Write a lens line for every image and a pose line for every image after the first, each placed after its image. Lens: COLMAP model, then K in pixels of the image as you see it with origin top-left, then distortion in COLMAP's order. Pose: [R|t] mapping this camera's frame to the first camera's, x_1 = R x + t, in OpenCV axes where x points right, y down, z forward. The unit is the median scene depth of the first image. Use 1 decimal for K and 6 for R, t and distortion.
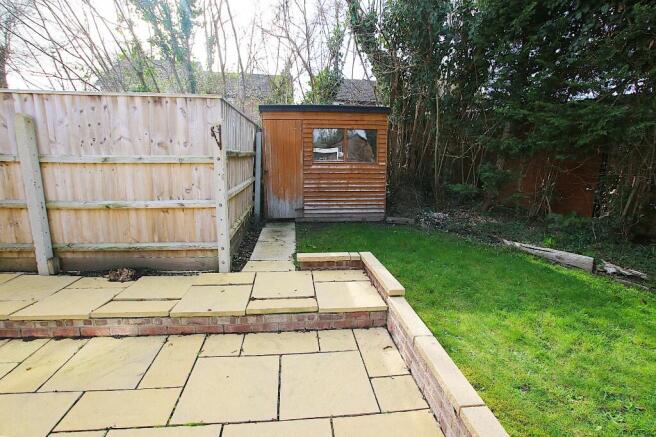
lens RADIAL K [[336.3, 0, 326.8], [0, 336.3, 229.2], [0, 0, 1]] dist [-0.021045, 0.000011]
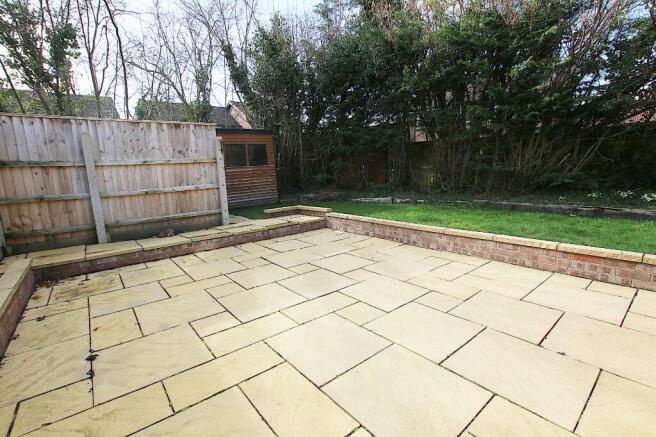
lens RADIAL K [[327.4, 0, 328.0], [0, 327.4, 218.5], [0, 0, 1]] dist [-0.001706, -0.000166]
pose [[0.855464, -0.131892, 0.500785, -0.706837], [0.172066, 0.984476, -0.034650, 0.245440], [-0.488441, 0.115810, 0.864878, -0.700427]]
